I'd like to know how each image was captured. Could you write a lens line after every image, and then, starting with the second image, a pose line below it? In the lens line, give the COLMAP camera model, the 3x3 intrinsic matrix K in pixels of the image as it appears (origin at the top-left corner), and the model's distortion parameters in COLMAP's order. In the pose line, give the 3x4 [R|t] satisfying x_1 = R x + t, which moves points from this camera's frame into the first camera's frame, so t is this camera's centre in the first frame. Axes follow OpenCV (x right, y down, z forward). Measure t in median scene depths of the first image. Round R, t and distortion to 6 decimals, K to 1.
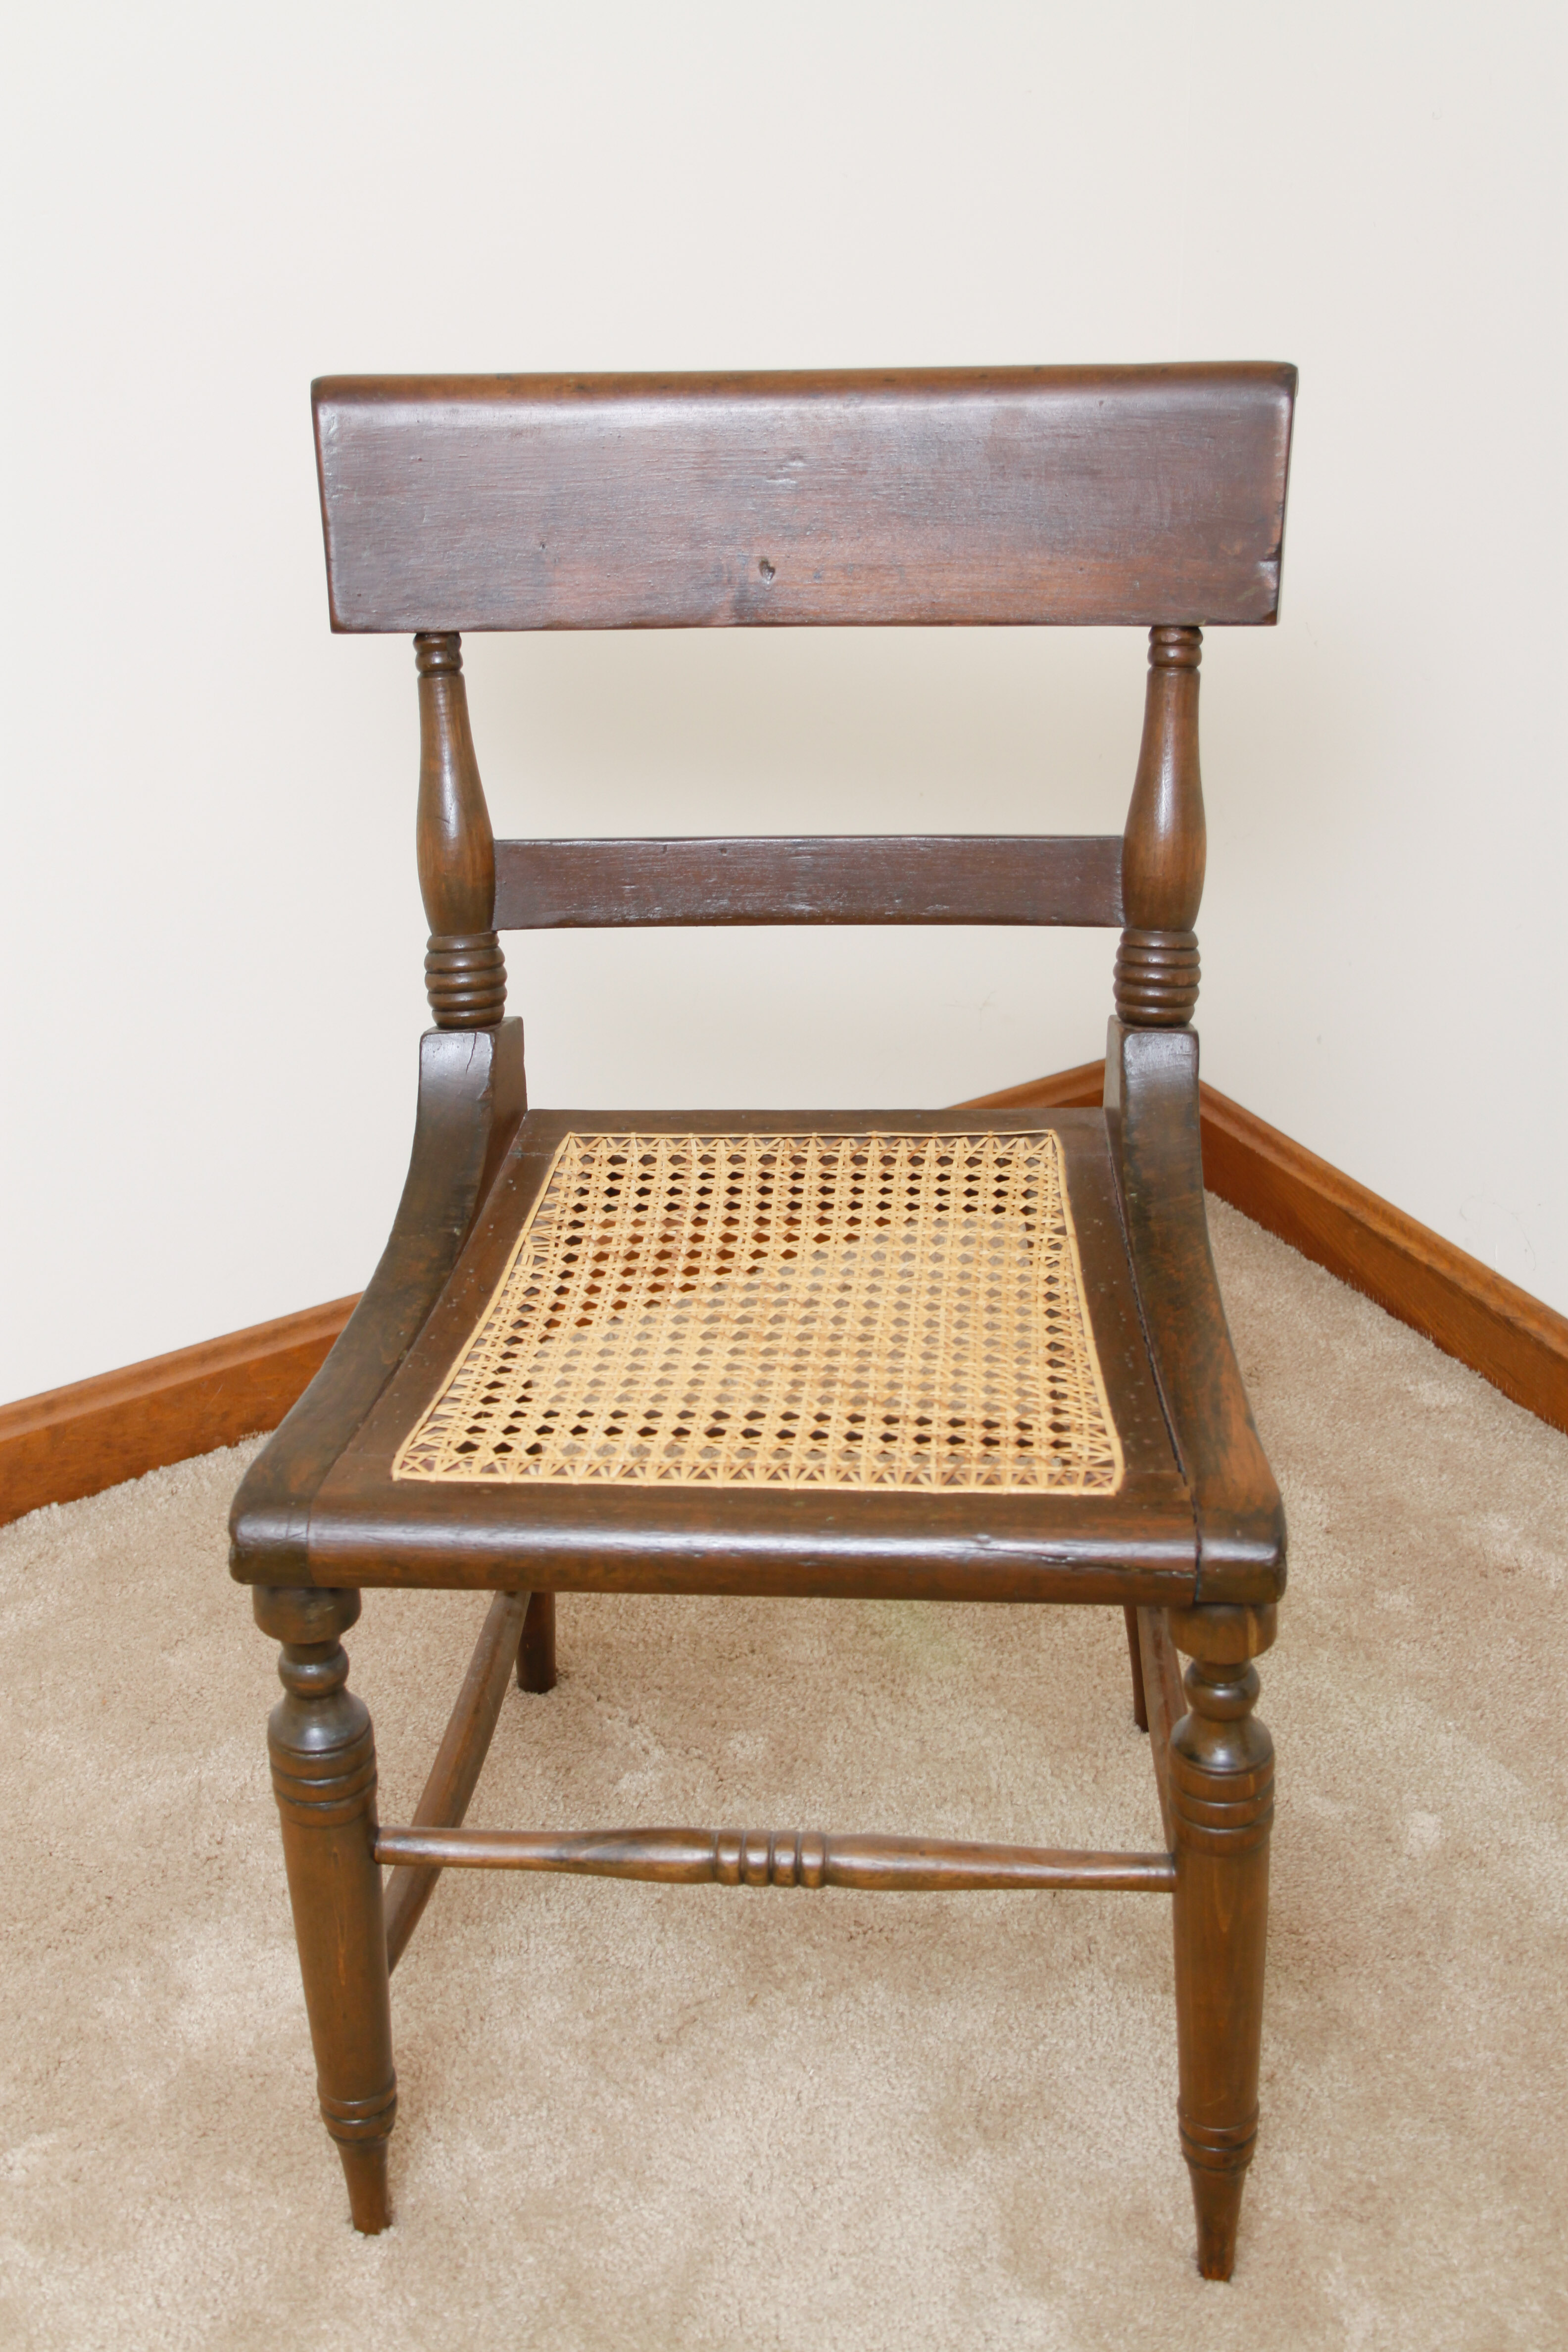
lens RADIAL K [[3554.2, 0, 788.2], [0, 3554.2, 1163.0], [0, 0, 1]] dist [0.005252, 0.000000]
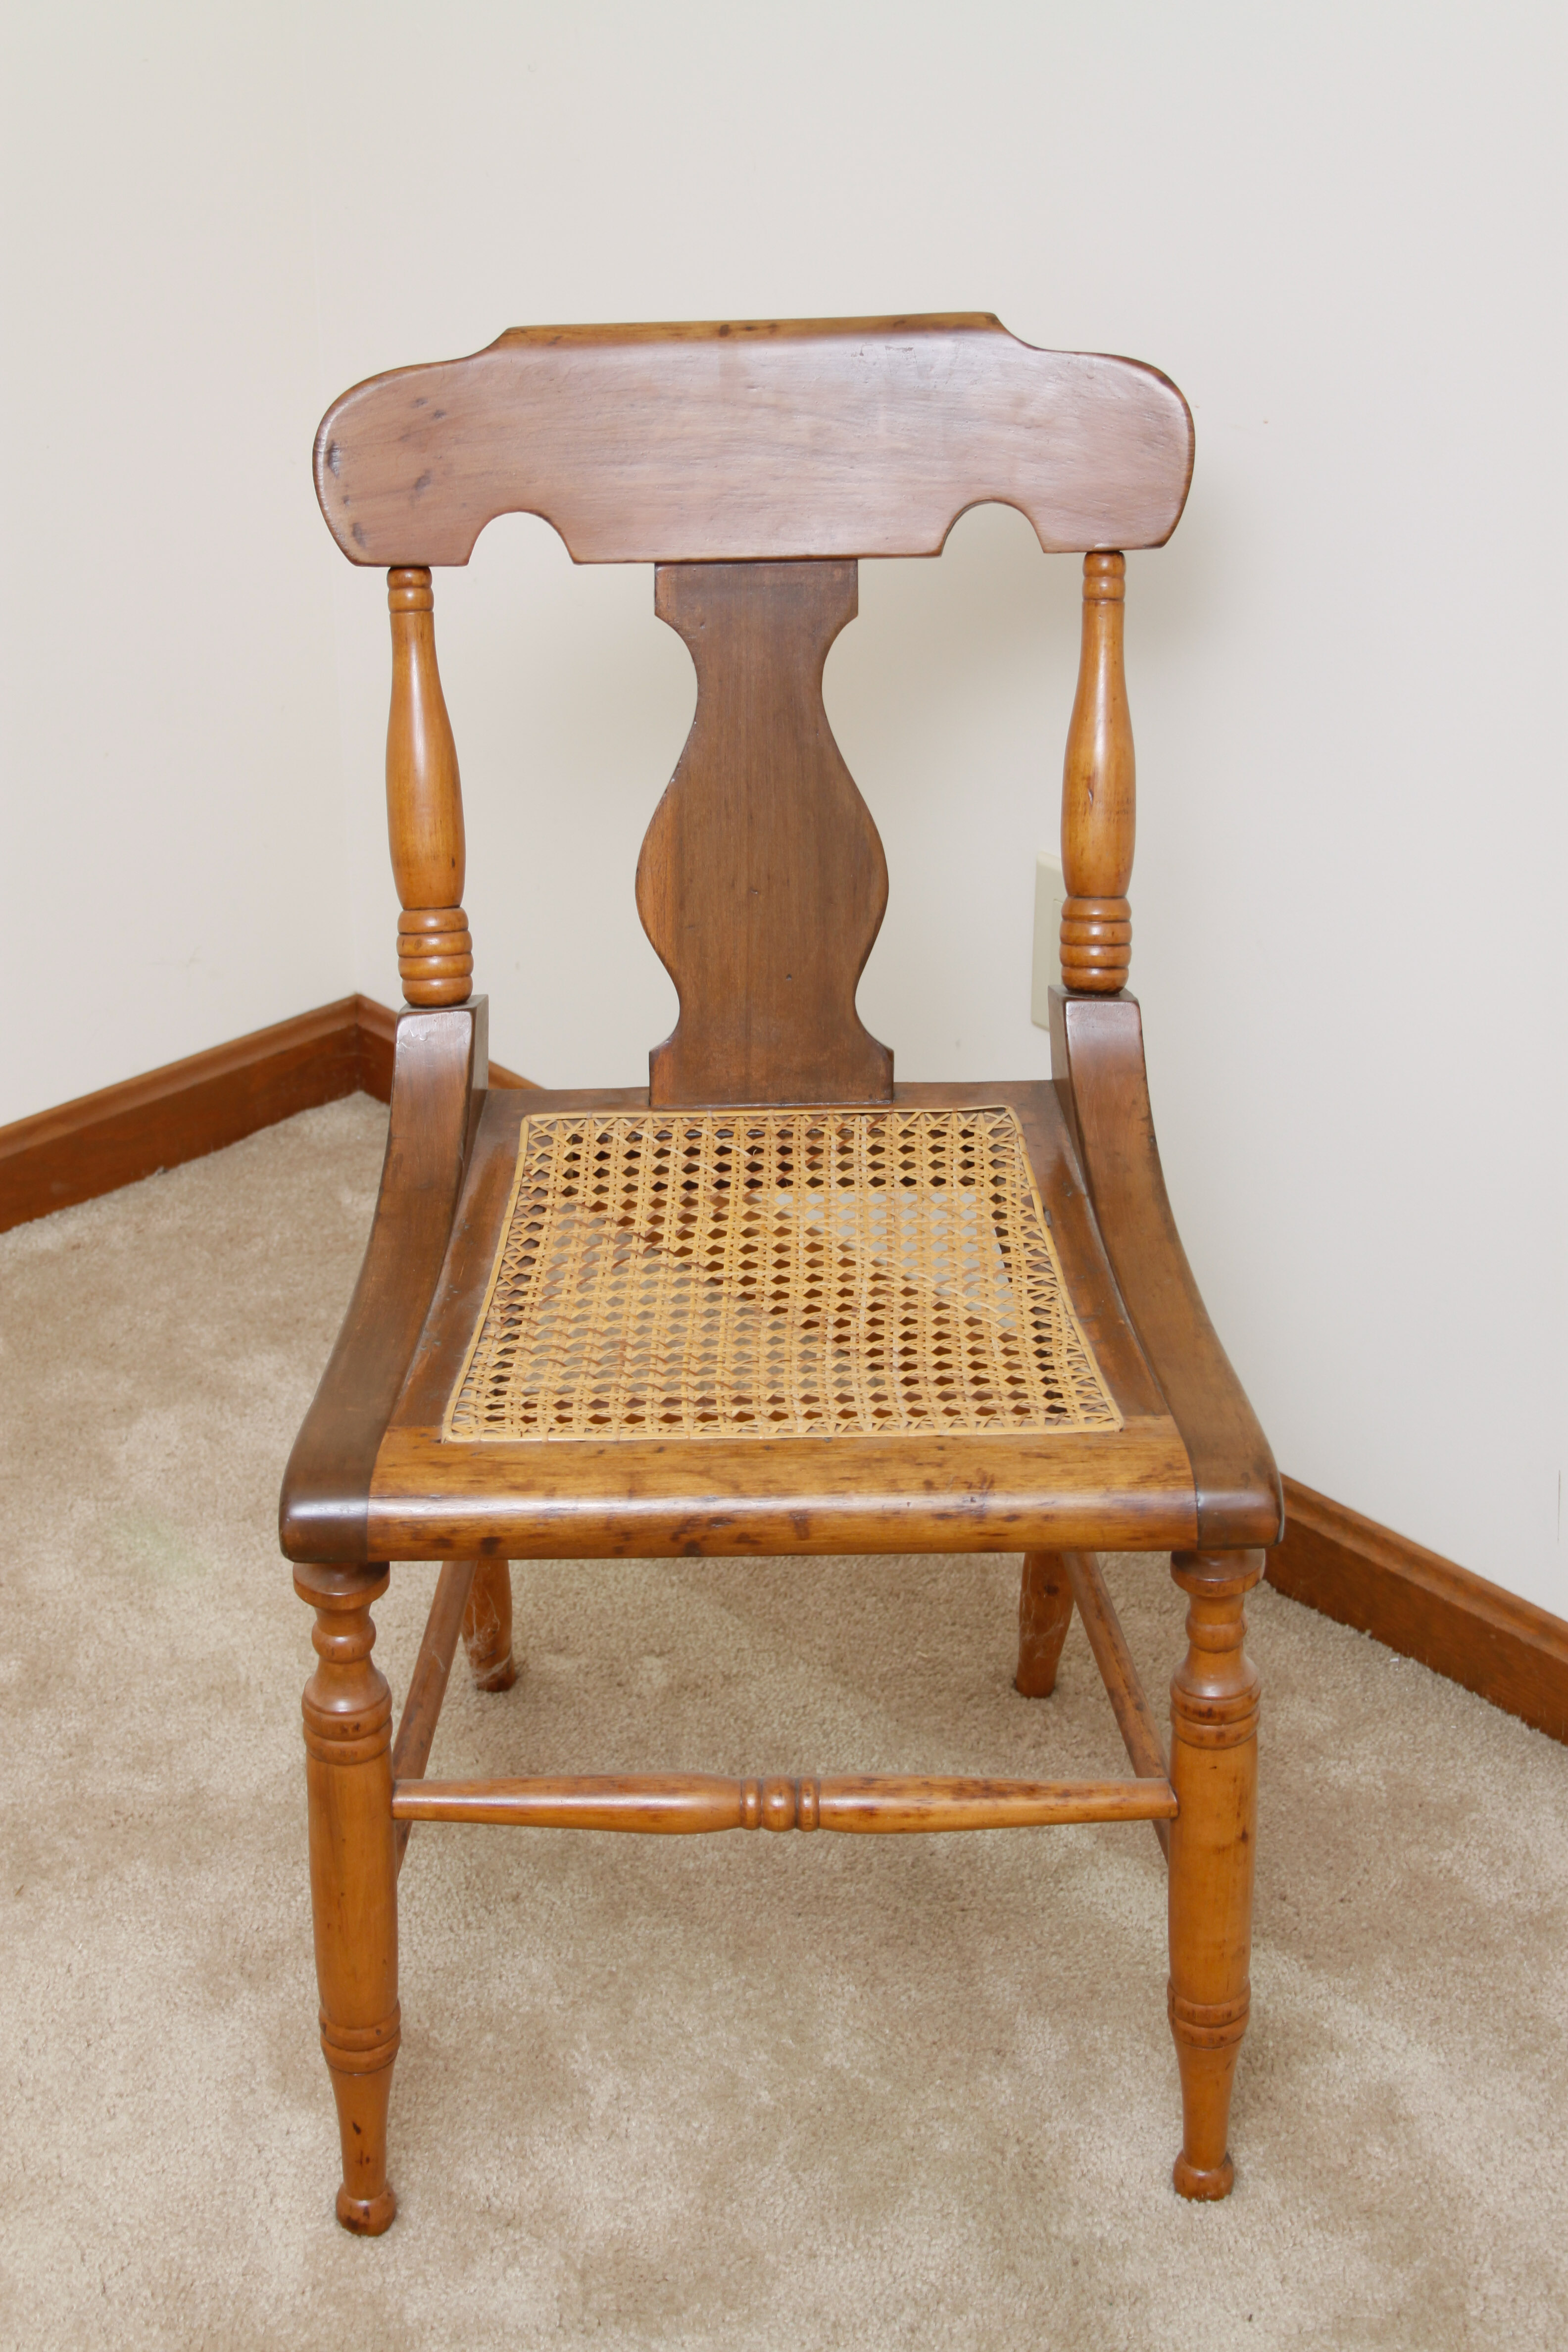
lens RADIAL K [[3892.7, 0, 791.9], [0, 3892.7, 1161.9], [0, 0, 1]] dist [0.013435, 0.000000]
pose [[0.979695, -0.085337, 0.181427, 0.023591], [0.089291, 0.995911, -0.013723, 0.060941], [-0.179514, 0.029644, 0.983309, -0.172462]]
